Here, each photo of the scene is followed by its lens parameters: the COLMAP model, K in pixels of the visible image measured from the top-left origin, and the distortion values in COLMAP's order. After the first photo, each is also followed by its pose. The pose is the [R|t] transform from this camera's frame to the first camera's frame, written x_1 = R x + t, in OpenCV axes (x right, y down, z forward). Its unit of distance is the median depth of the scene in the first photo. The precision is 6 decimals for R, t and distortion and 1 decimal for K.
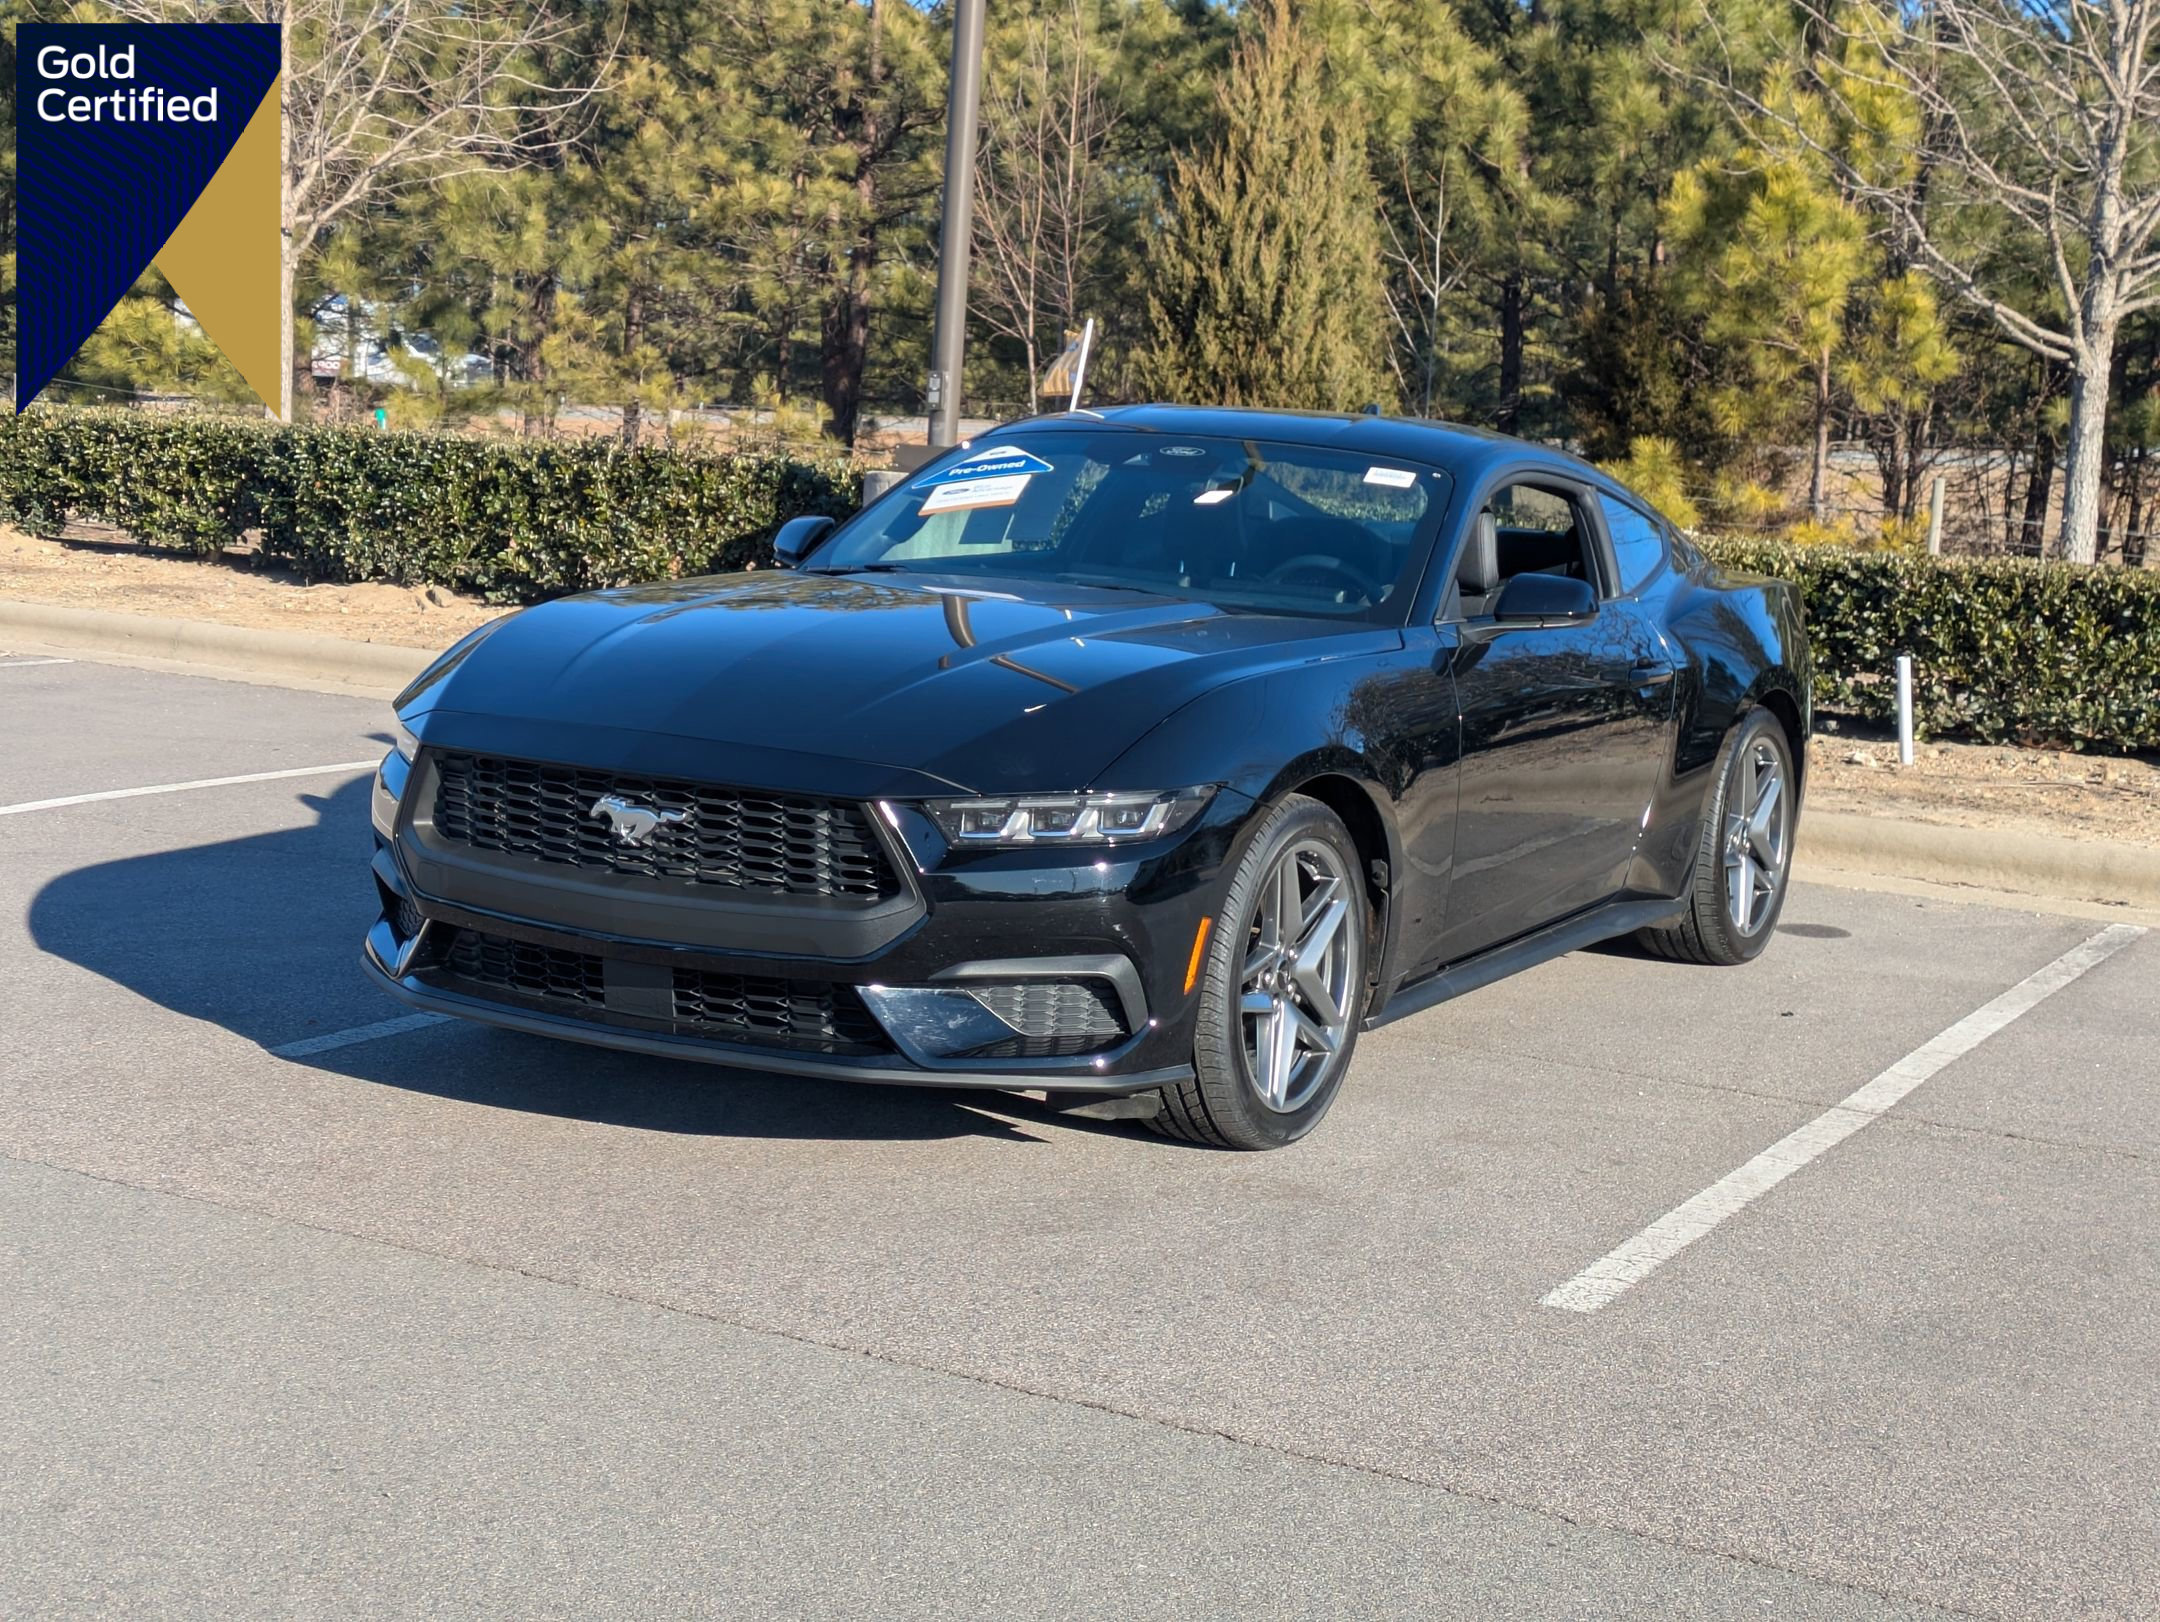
lens RADIAL K [[3387.4, 0, 1065.0], [0, 3387.4, 818.8], [0, 0, 1]] dist [0.091721, 0.000000]
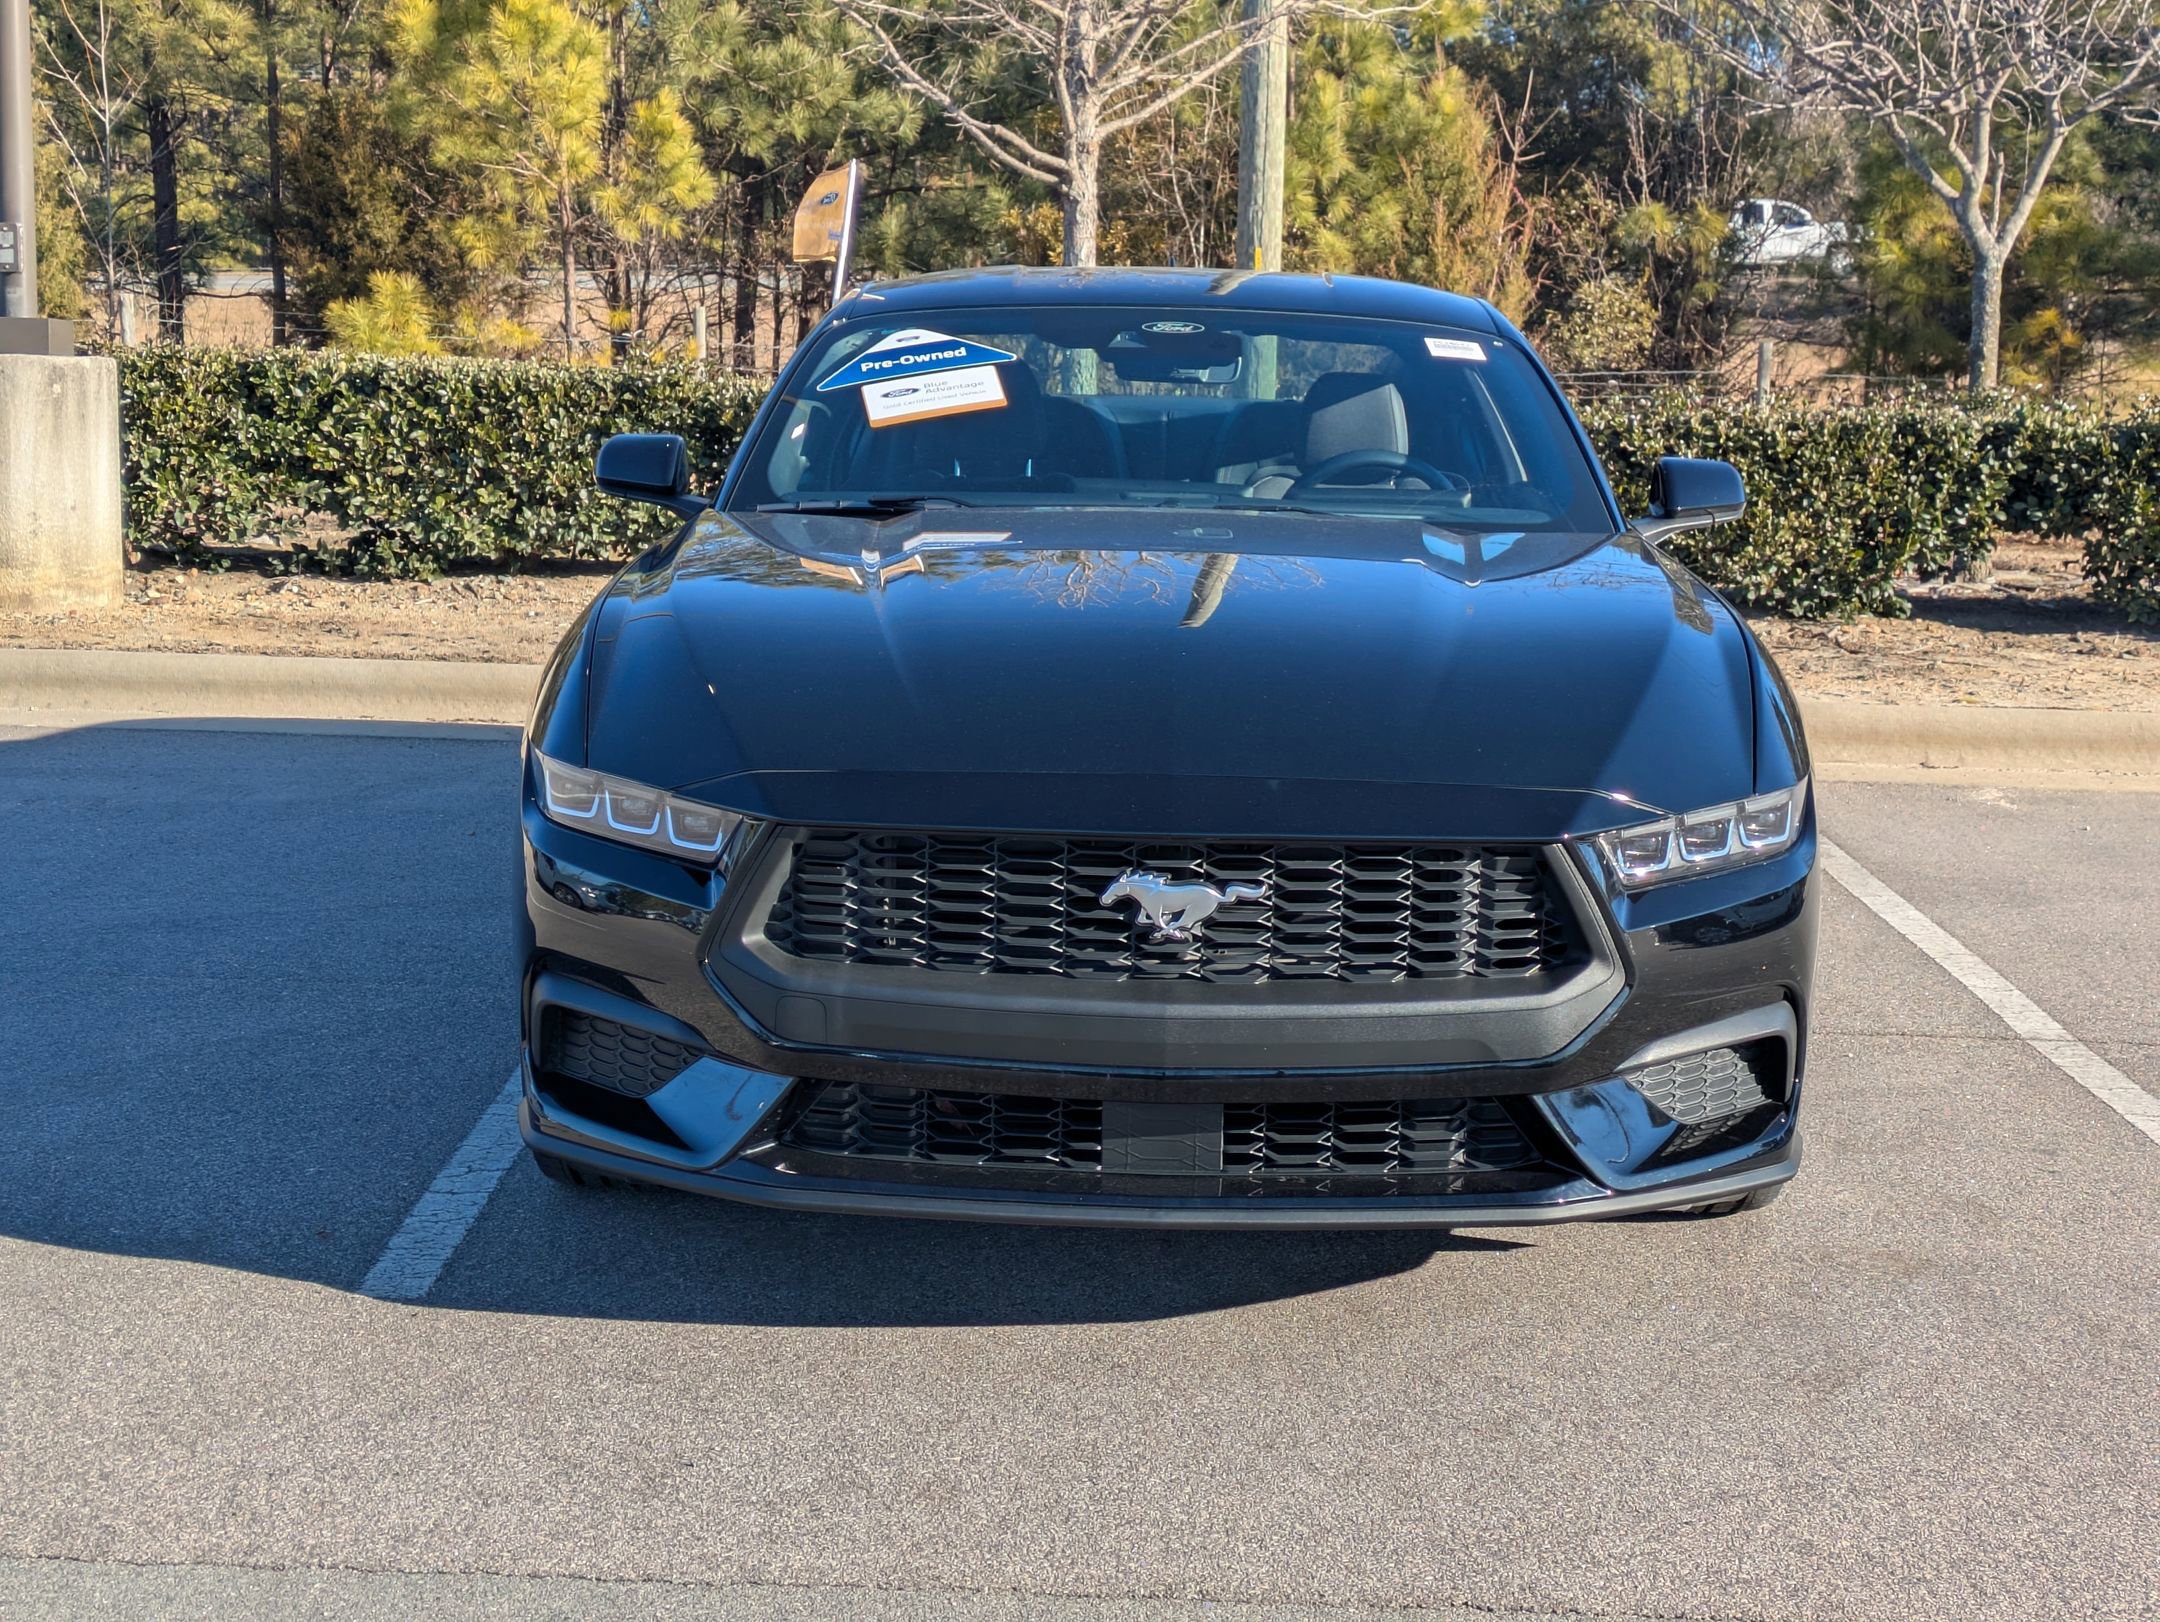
lens RADIAL K [[3387.4, 0, 1083.7], [0, 3387.4, 815.2], [0, 0, 1]] dist [0.091721, 0.000000]
pose [[0.879653, -0.111390, 0.462389, -0.224113], [0.087930, 0.993517, 0.072061, -0.033494], [-0.467418, -0.022730, 0.883744, 0.190093]]
